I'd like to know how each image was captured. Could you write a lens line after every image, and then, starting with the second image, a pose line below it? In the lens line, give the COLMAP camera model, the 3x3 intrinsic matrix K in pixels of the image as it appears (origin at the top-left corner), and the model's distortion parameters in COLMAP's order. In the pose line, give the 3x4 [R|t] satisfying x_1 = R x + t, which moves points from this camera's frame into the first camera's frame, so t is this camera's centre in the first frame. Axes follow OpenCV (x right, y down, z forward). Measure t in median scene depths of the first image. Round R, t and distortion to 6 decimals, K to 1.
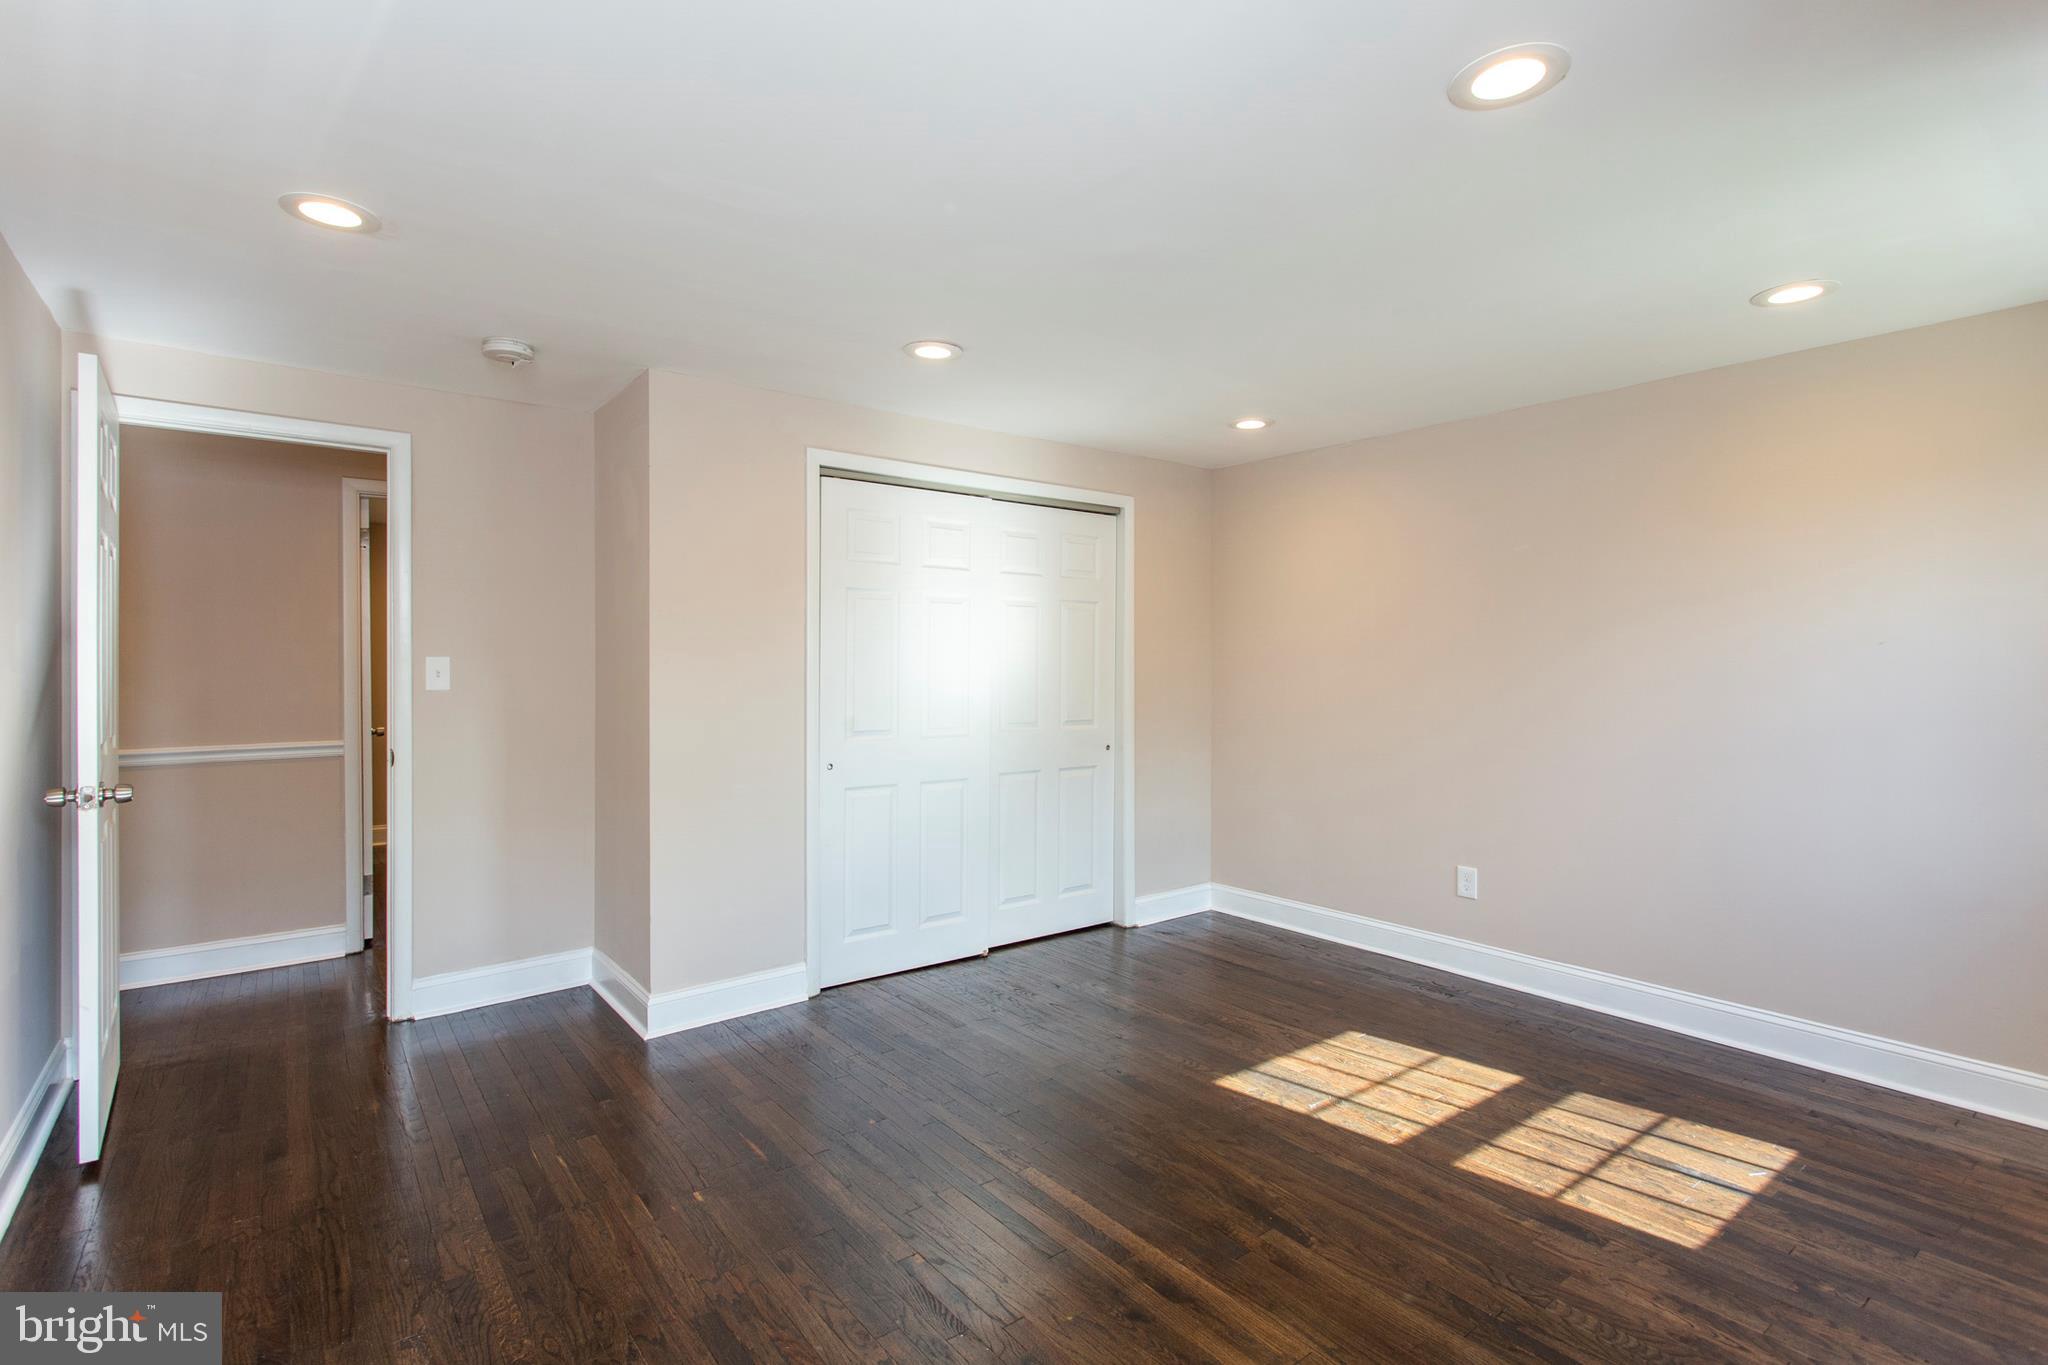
lens RADIAL K [[963.7, 0, 996.6], [0, 963.7, 675.3], [0, 0, 1]] dist [-0.001346, -0.000650]
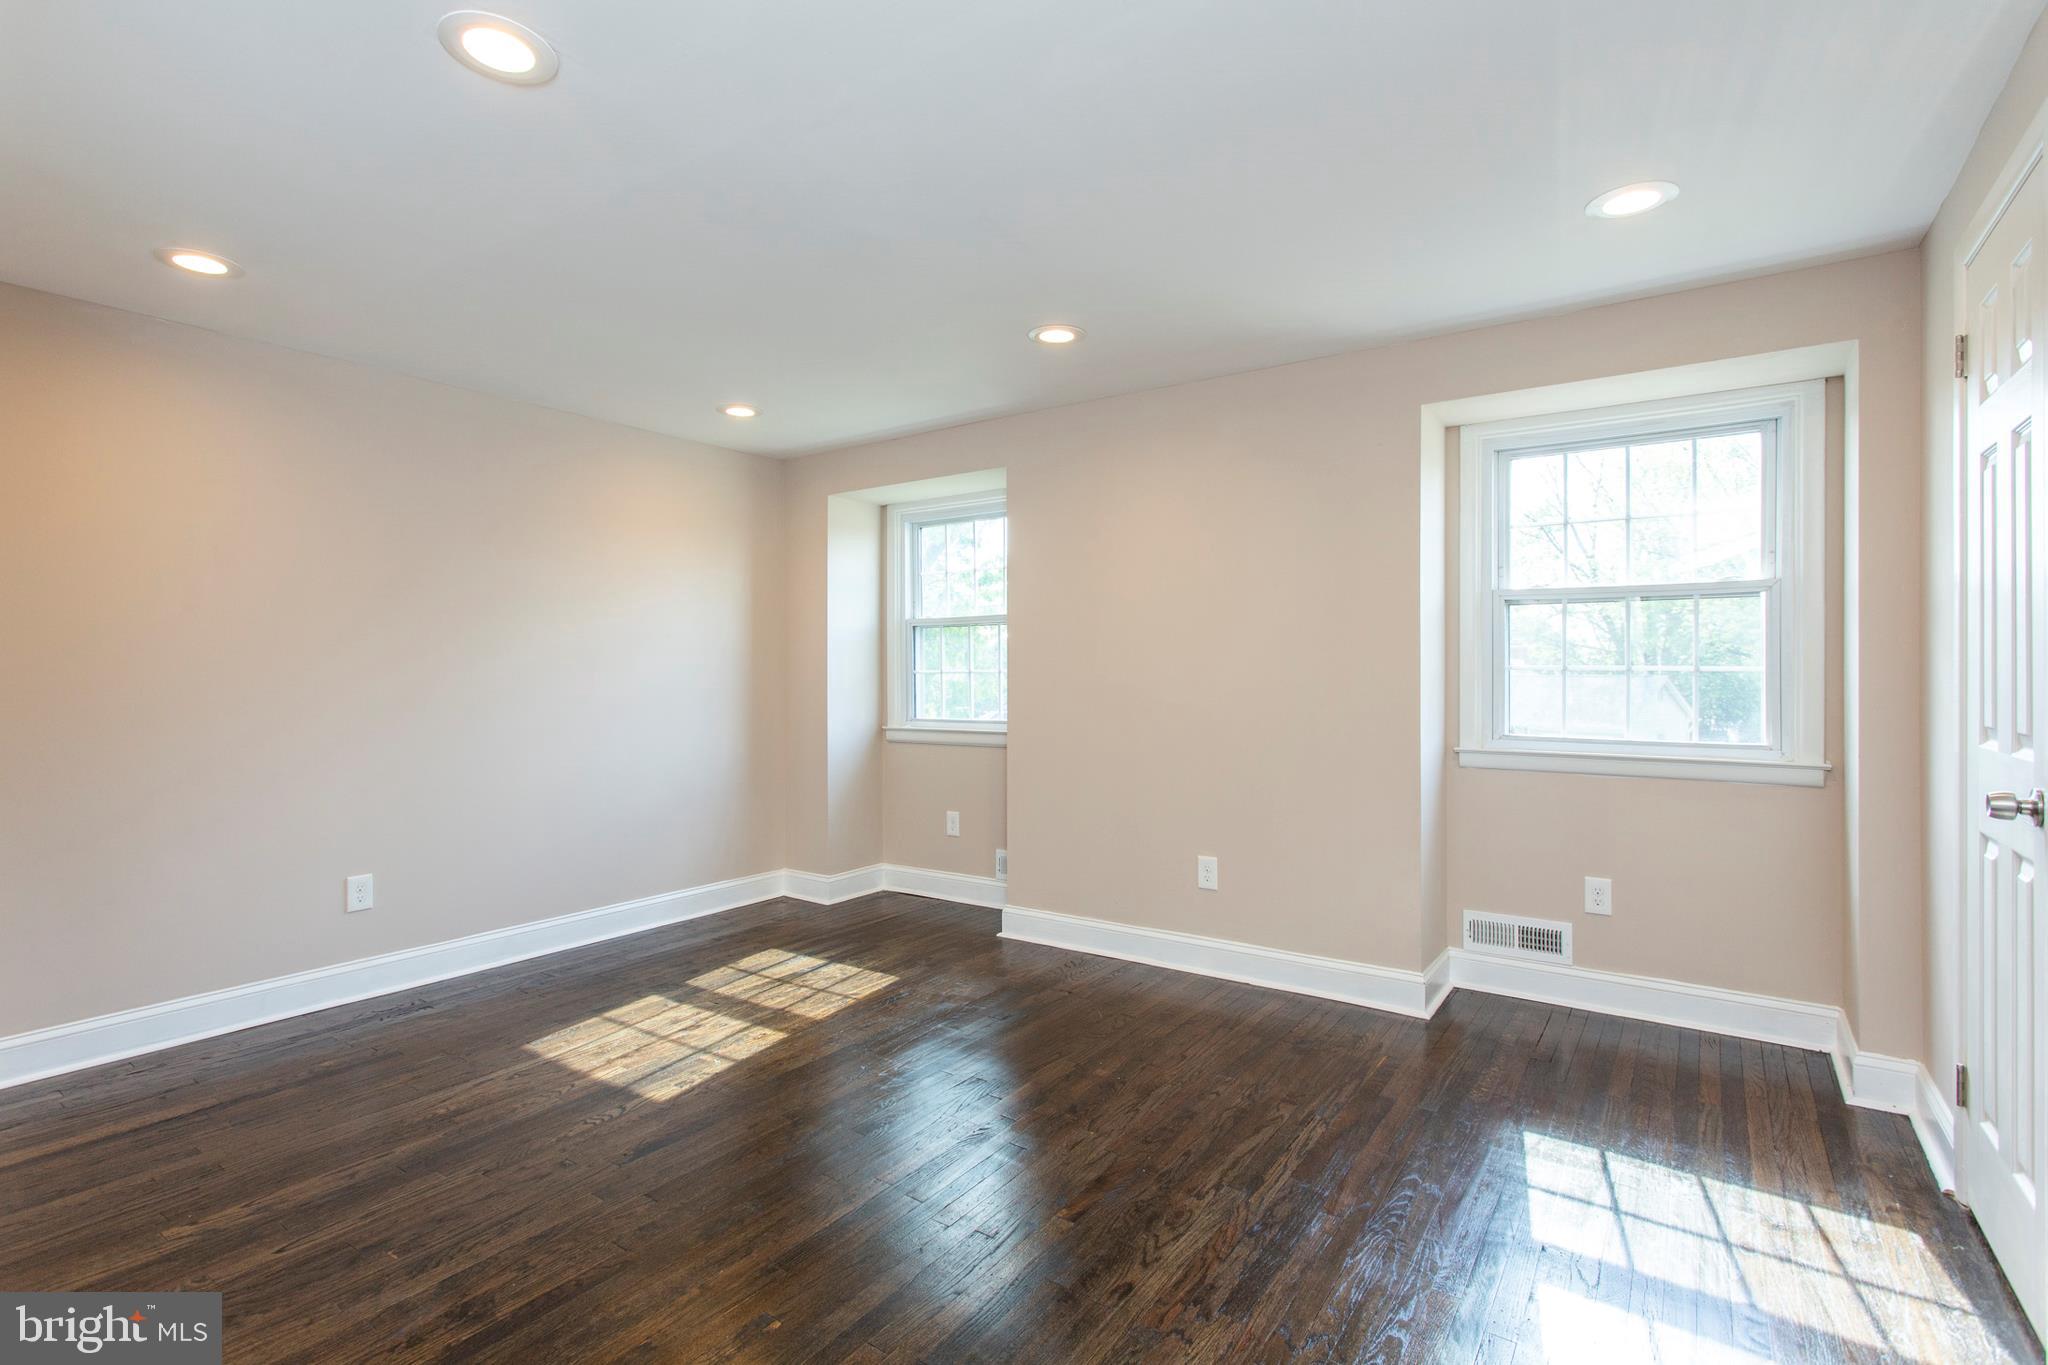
lens RADIAL K [[963.7, 0, 996.6], [0, 963.7, 675.3], [0, 0, 1]] dist [-0.001346, -0.000650]
pose [[-0.292779, -0.008530, 0.956142, -0.777309], [0.010106, 0.999877, 0.012015, 0.011757], [-0.956127, 0.013181, -0.292657, 1.015267]]
